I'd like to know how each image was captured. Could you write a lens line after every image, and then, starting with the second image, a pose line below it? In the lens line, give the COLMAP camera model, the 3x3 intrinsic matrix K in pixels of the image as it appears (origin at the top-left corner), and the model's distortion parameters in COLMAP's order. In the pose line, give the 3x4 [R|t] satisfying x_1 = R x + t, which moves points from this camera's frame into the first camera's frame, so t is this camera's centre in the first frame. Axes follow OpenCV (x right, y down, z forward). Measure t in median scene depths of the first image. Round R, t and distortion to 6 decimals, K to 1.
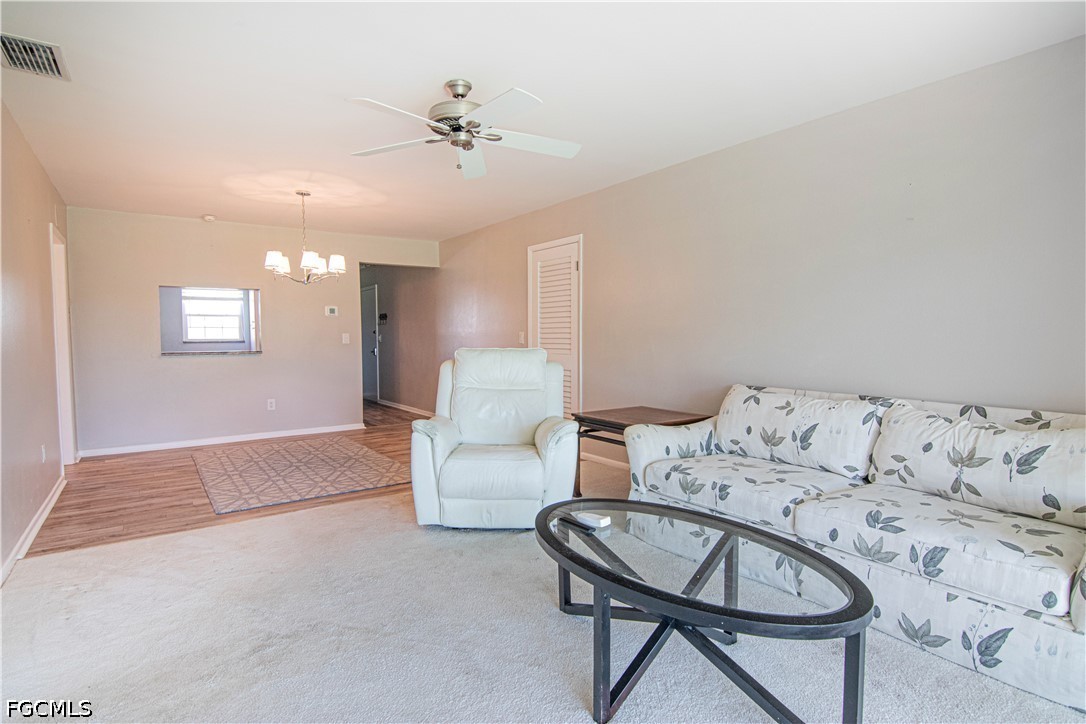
lens RADIAL K [[557.4, 0, 543.1], [0, 557.4, 370.4], [0, 0, 1]] dist [-0.015697, -0.005060]
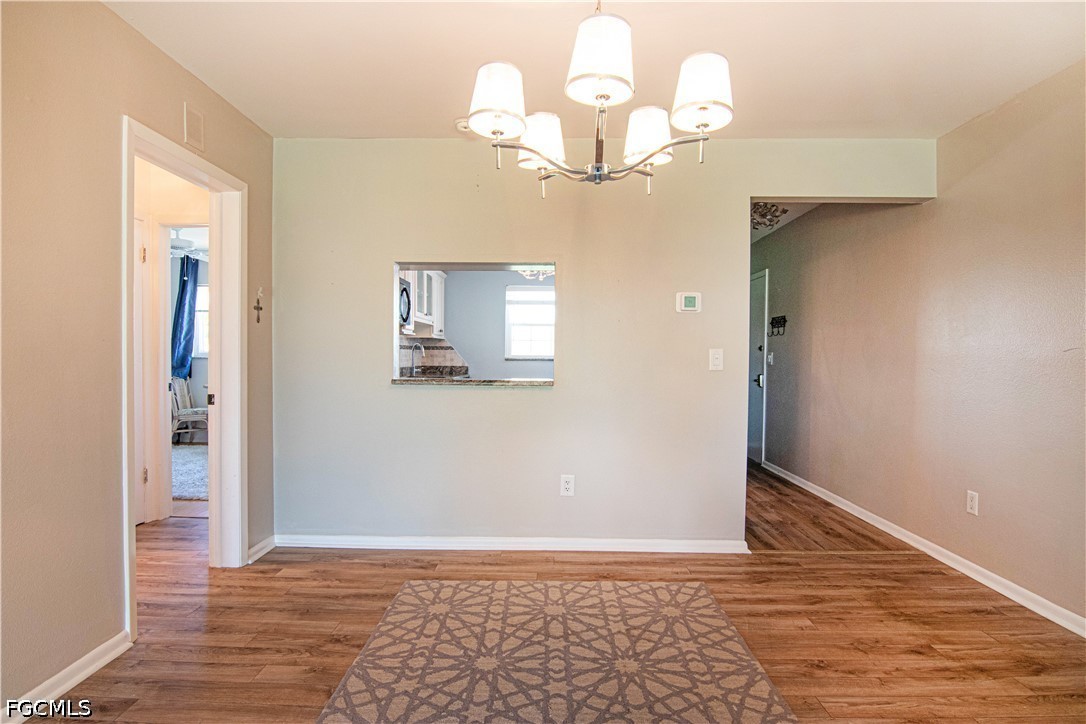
lens RADIAL K [[557.4, 0, 541.8], [0, 557.4, 358.2], [0, 0, 1]] dist [-0.015697, -0.005060]
pose [[0.805660, 0.016308, -0.592154, -0.166797], [-0.048601, 0.998071, -0.038638, -0.028165], [0.590381, 0.059908, 0.804898, 0.457862]]
